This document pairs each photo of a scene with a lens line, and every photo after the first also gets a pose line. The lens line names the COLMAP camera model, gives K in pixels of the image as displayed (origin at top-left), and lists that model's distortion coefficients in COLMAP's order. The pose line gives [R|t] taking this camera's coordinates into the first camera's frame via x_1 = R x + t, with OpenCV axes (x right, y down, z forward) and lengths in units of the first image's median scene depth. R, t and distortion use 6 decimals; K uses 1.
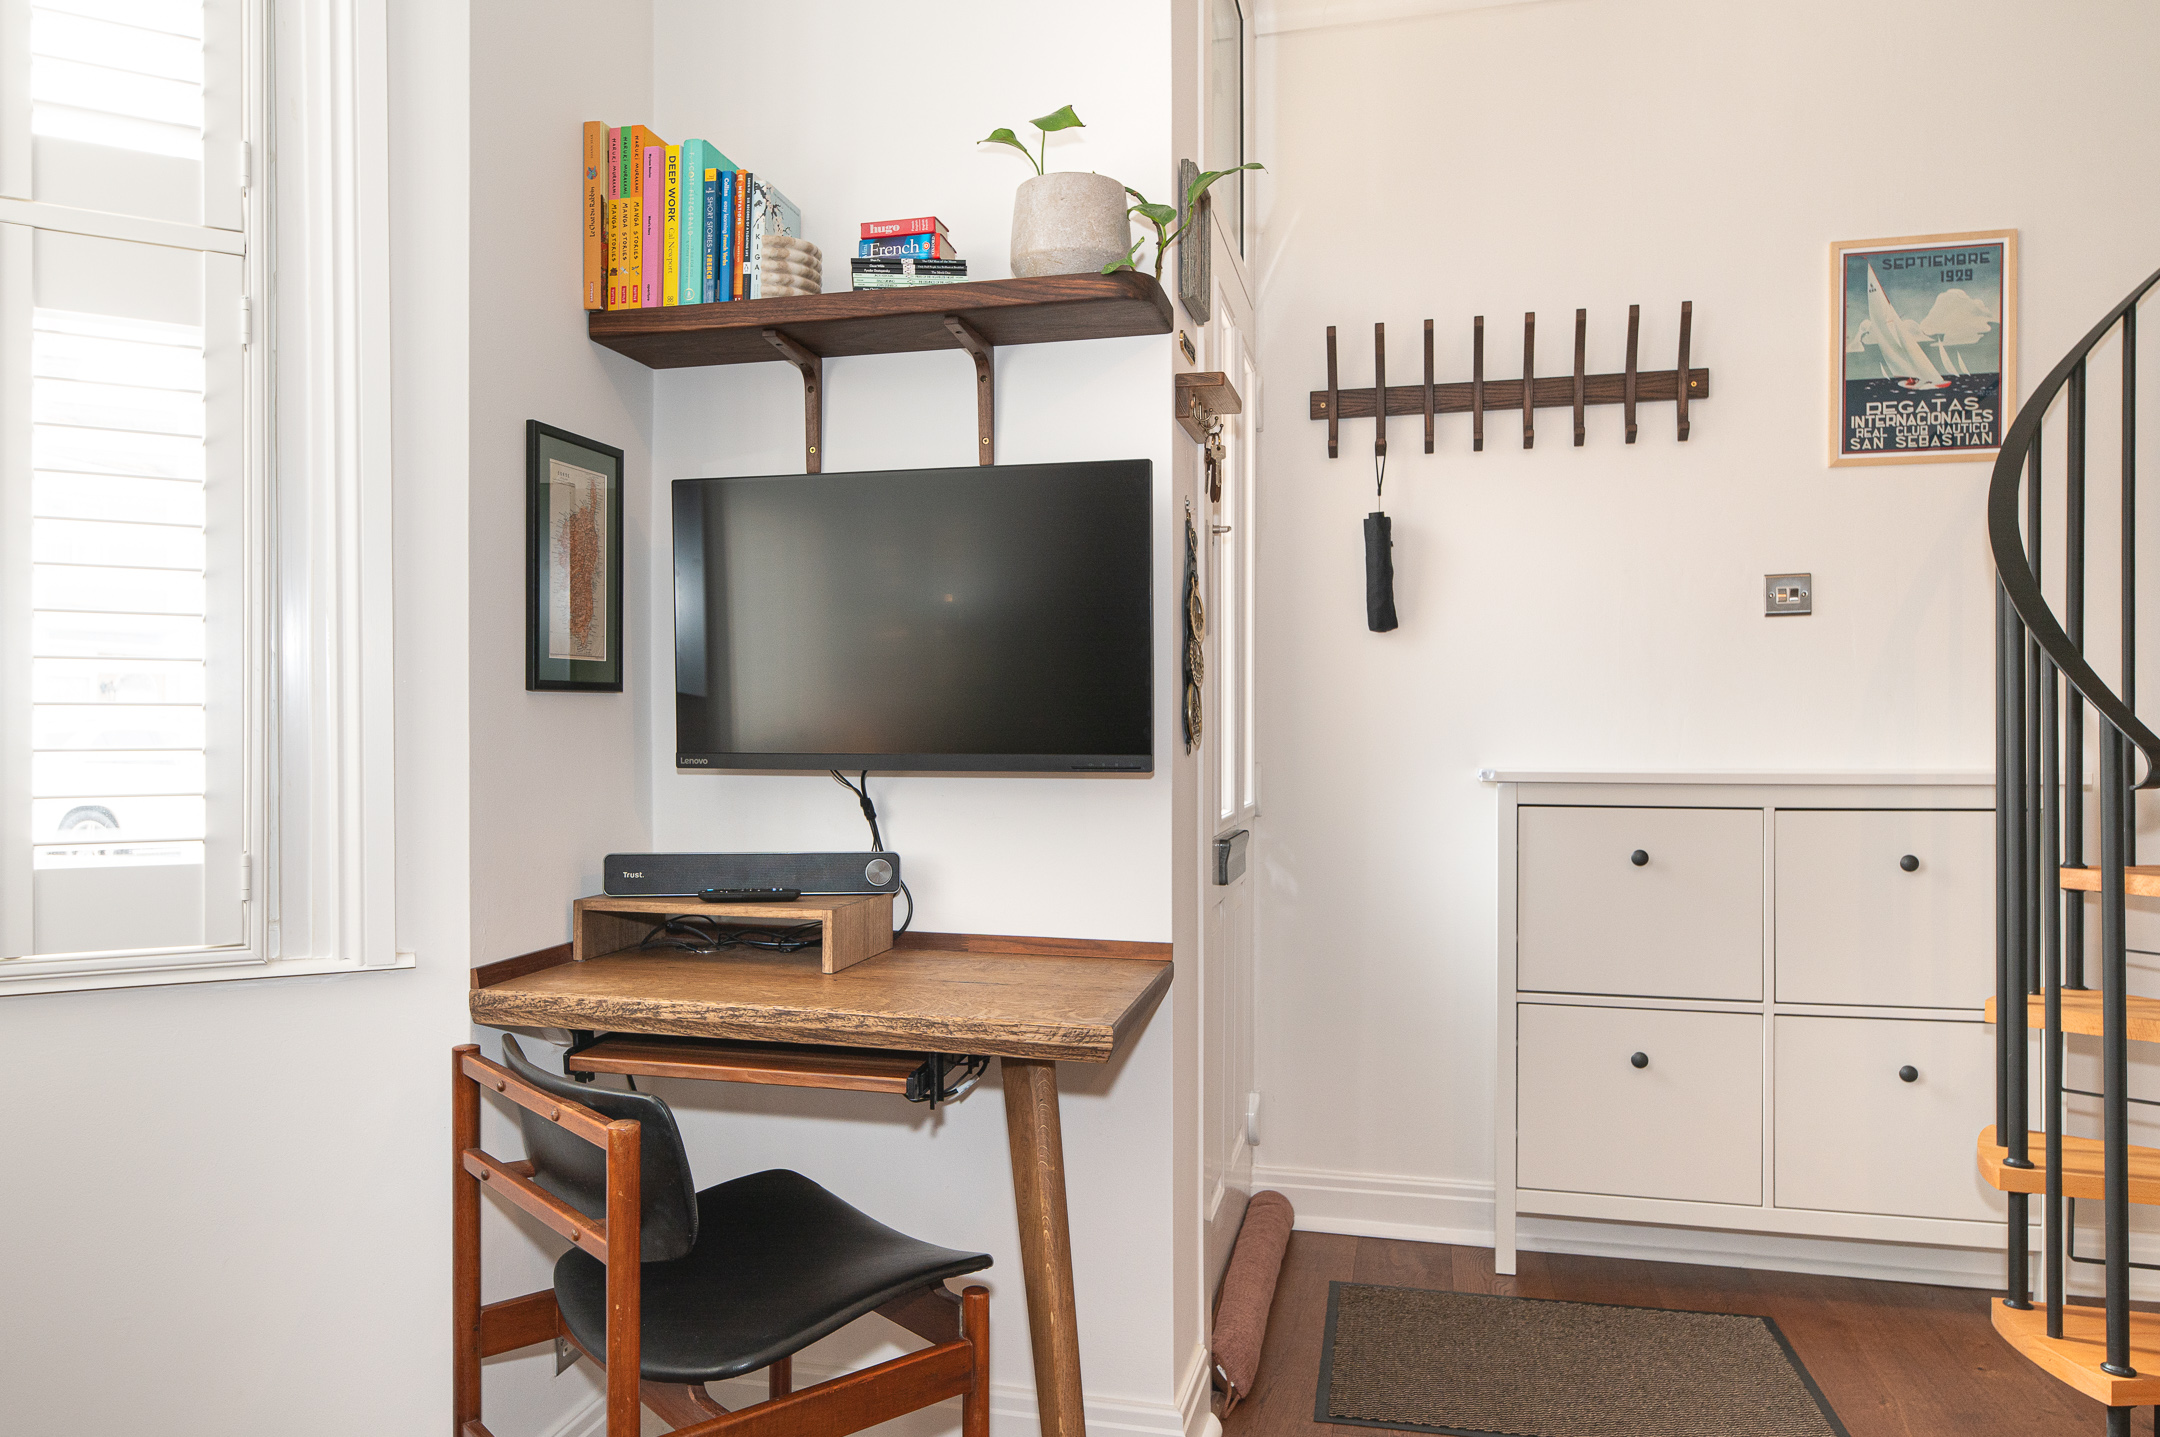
lens RADIAL K [[1465.6, 0, 1051.2], [0, 1465.6, 750.5], [0, 0, 1]] dist [-0.001646, 0.005211]
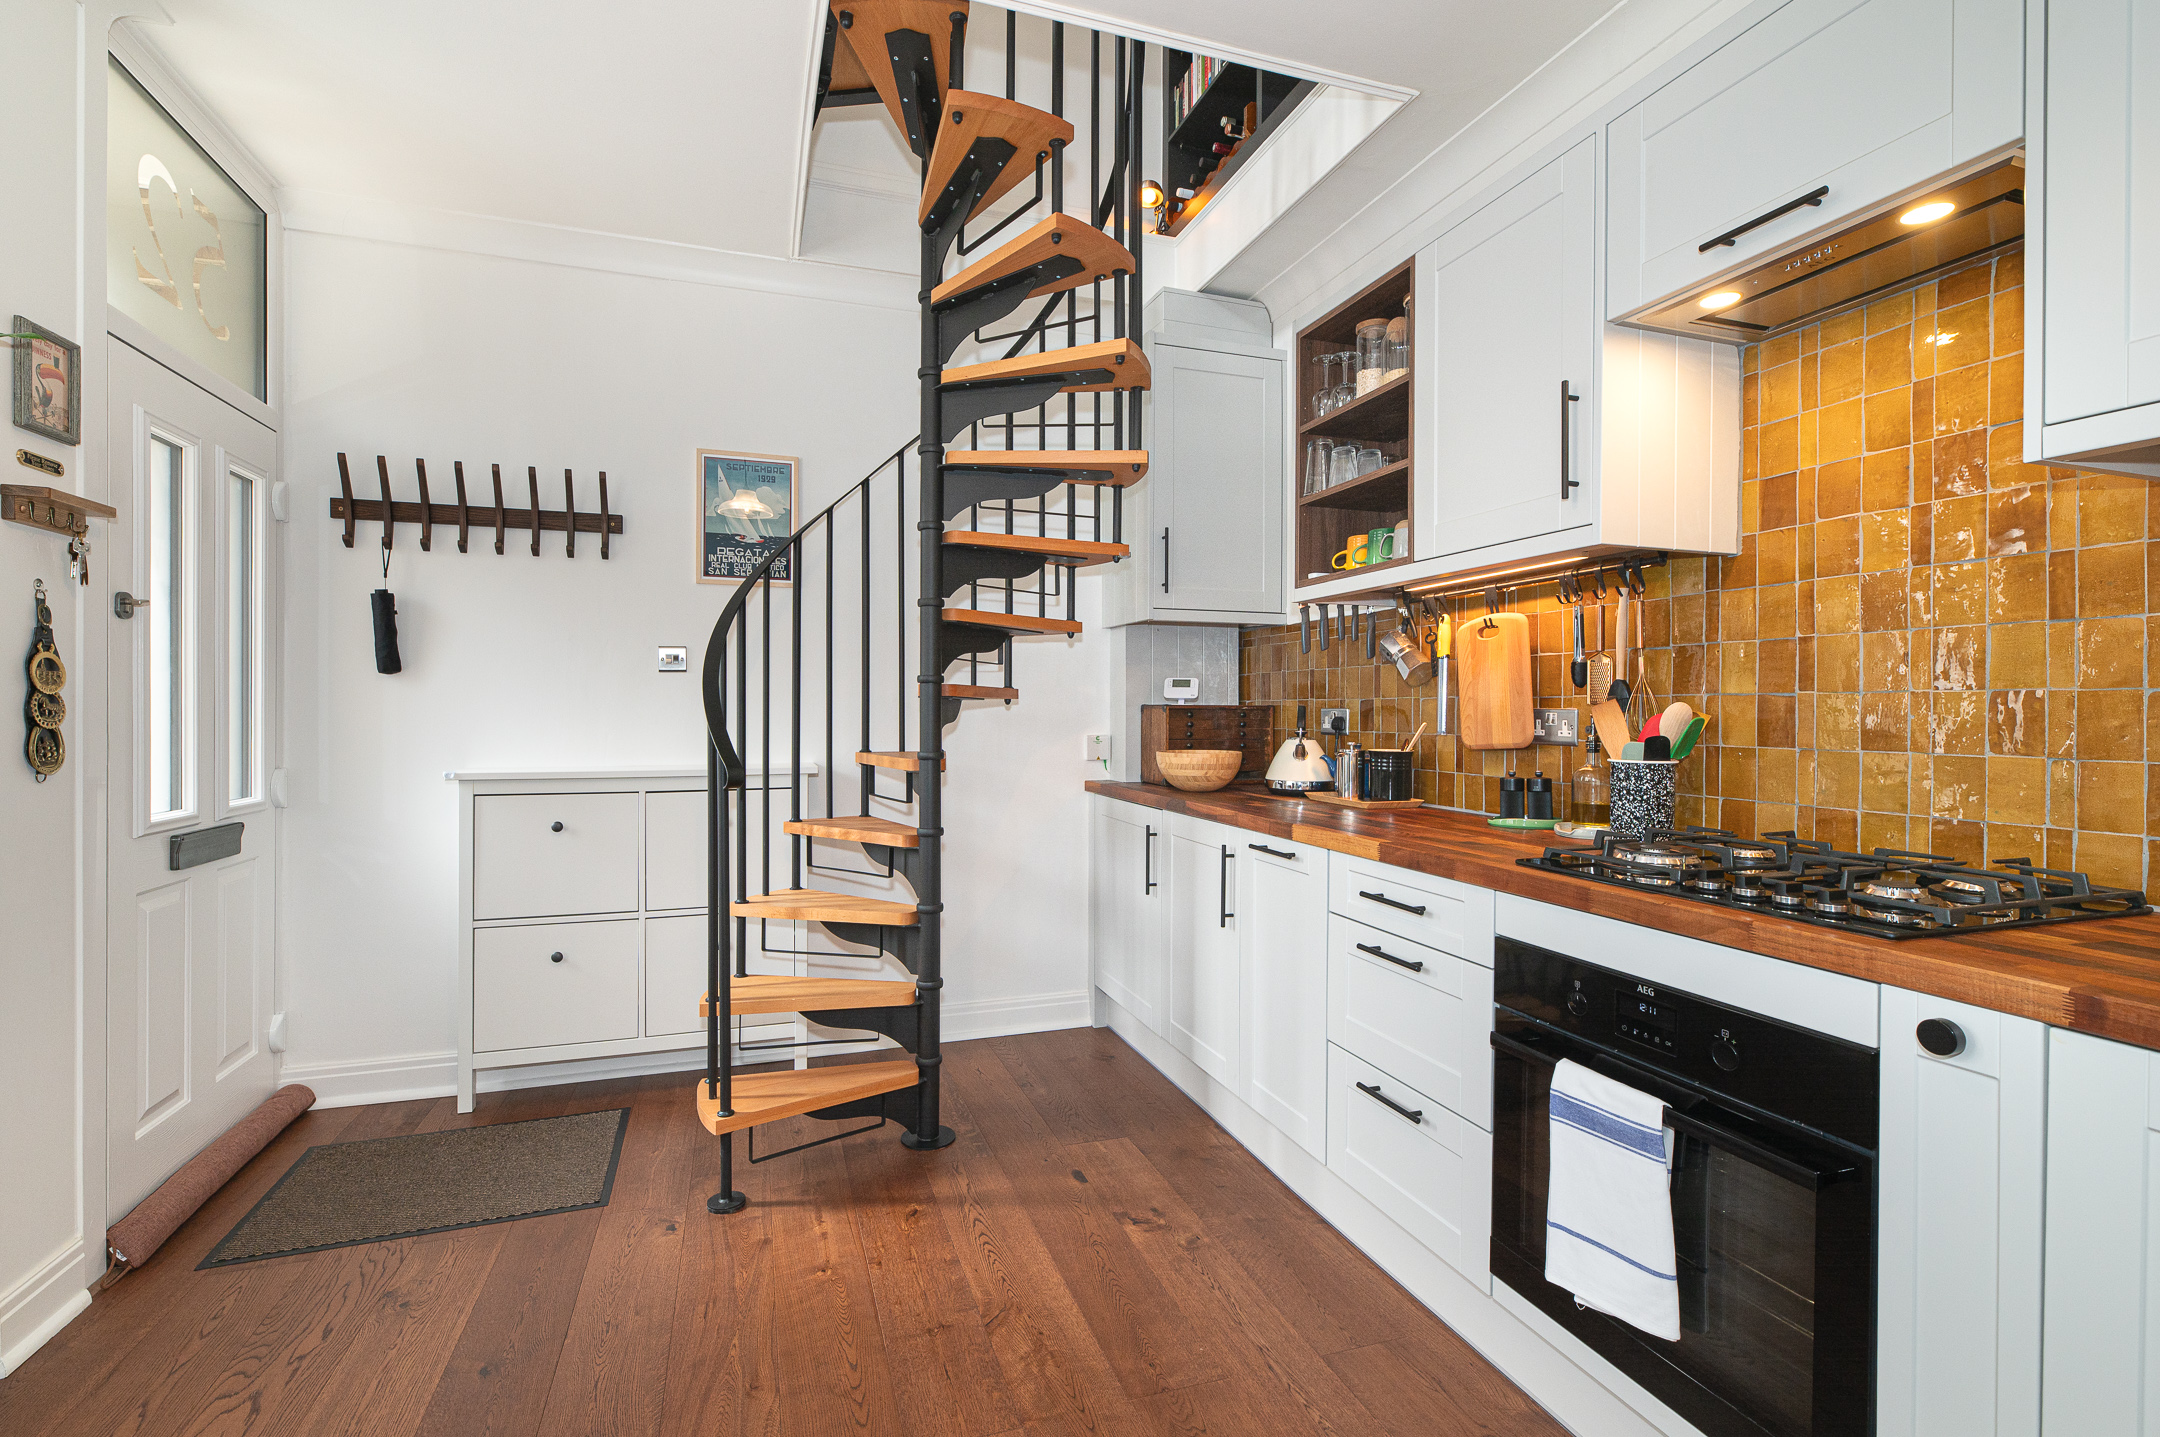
lens RADIAL K [[959.6, 0, 1060.4], [0, 959.6, 714.2], [0, 0, 1]] dist [-0.001132, 0.000354]
pose [[0.837312, 0.002627, 0.546719, 0.381635], [0.001630, 0.999972, -0.007302, -0.048986], [-0.546723, 0.007005, 0.837284, -0.188166]]
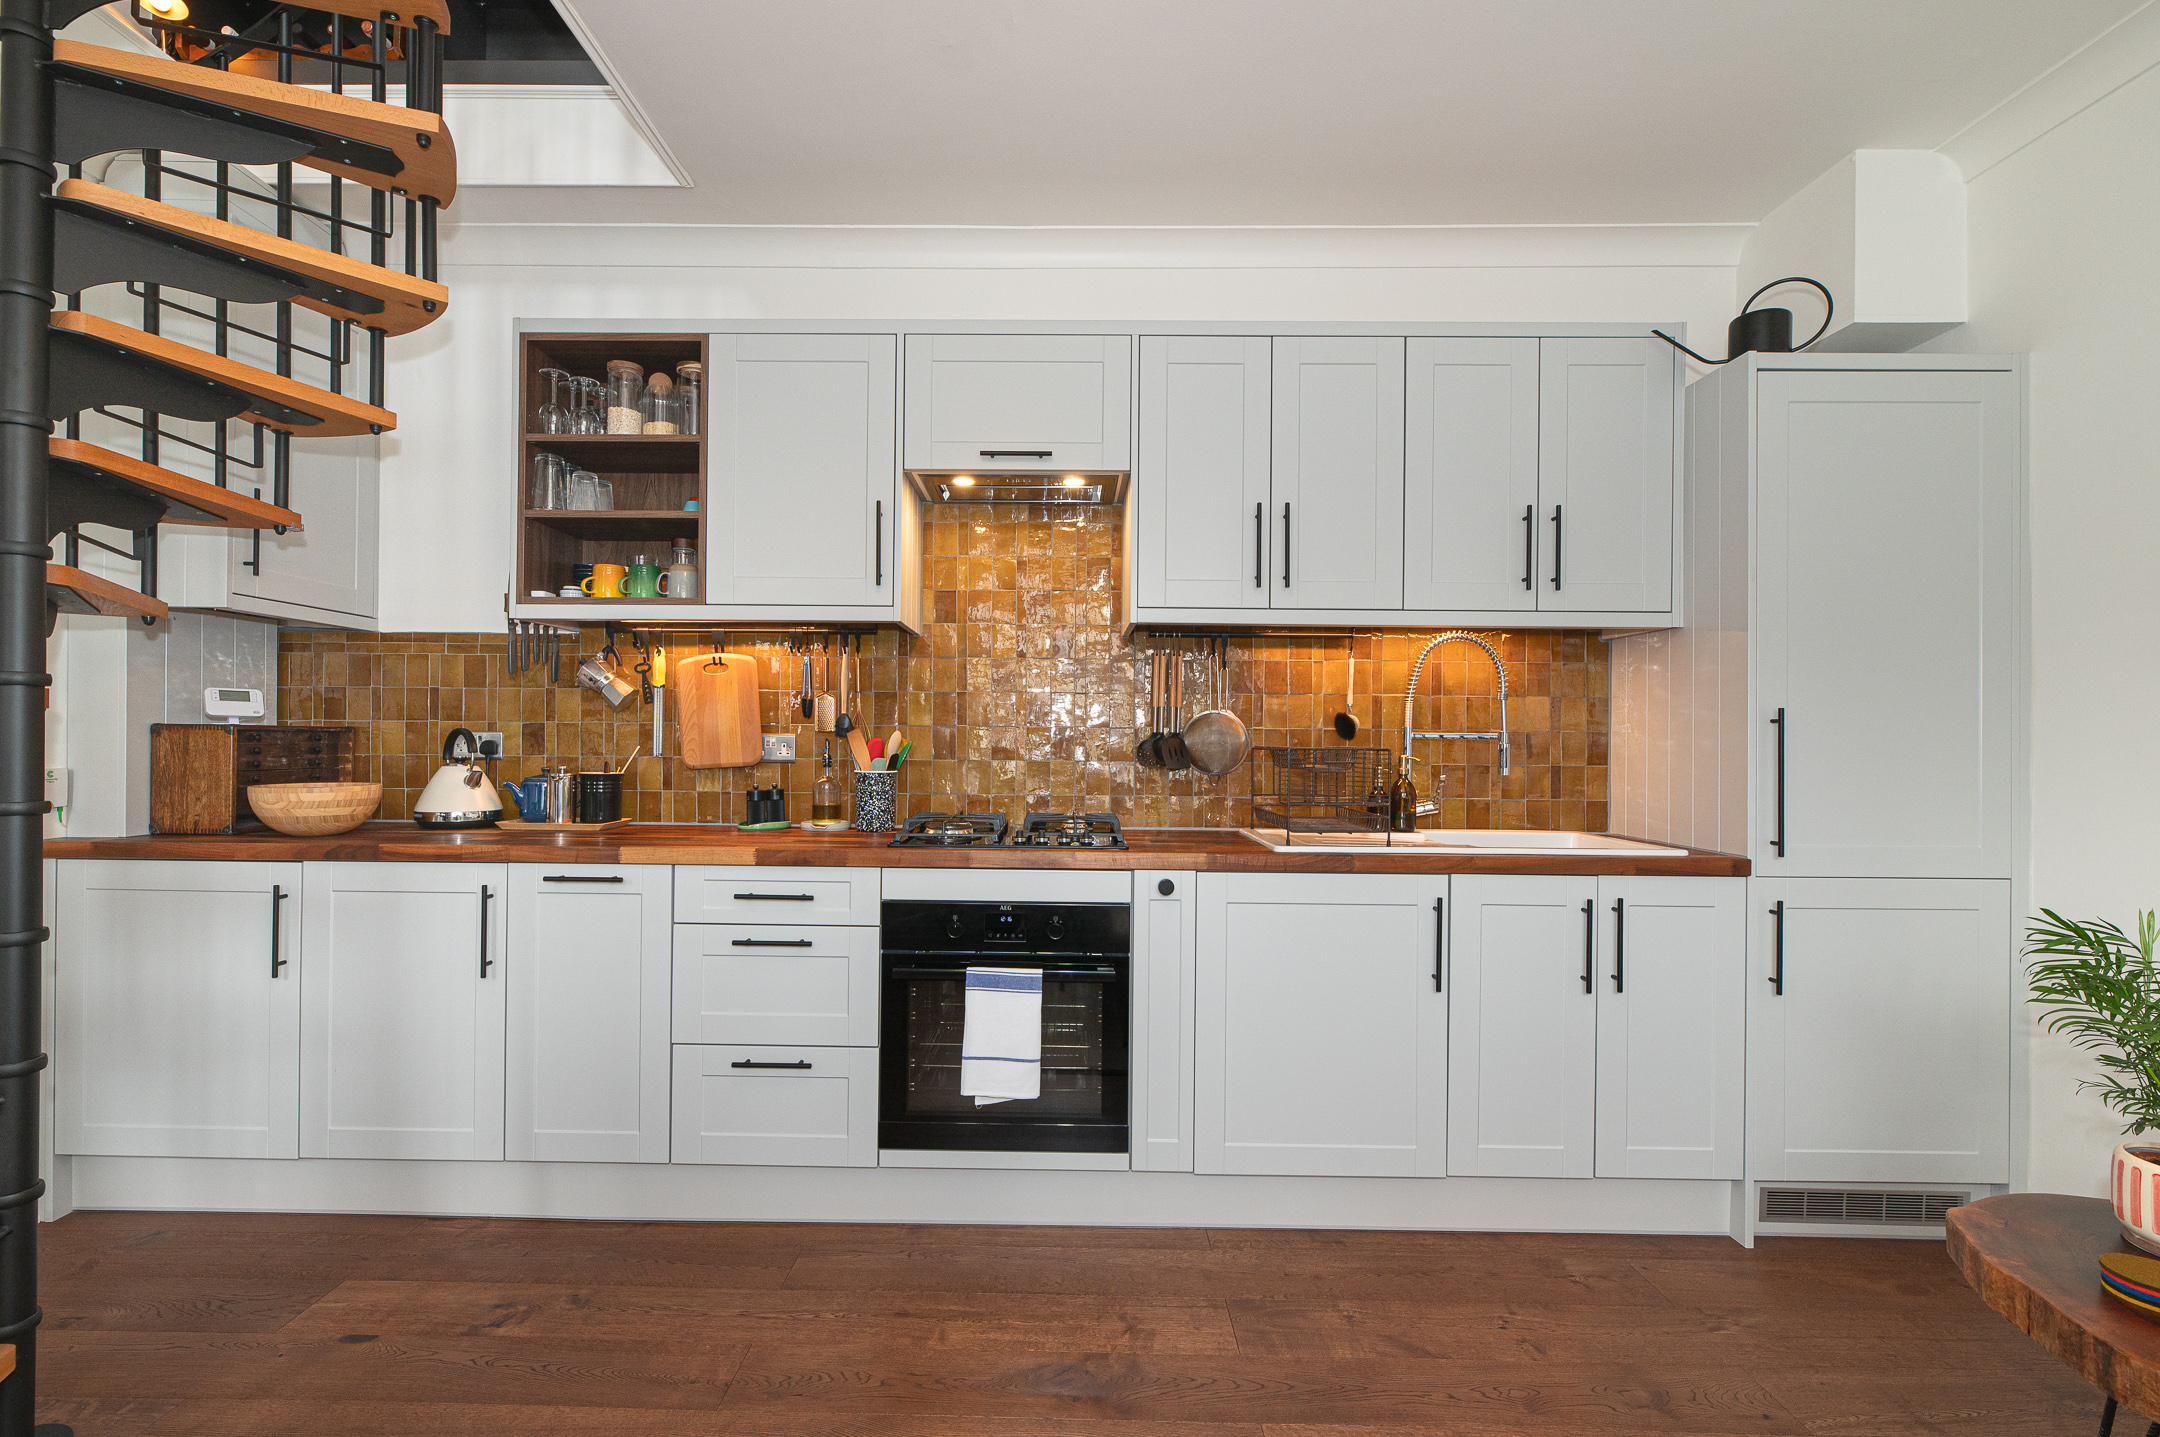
lens RADIAL K [[959.6, 0, 1046.2], [0, 959.6, 734.4], [0, 0, 1]] dist [-0.001132, 0.000354]
pose [[-0.236080, 0.004344, 0.971724, 0.028300], [0.004980, 0.999982, -0.003260, -0.054870], [-0.971721, 0.004070, -0.236097, 0.340126]]
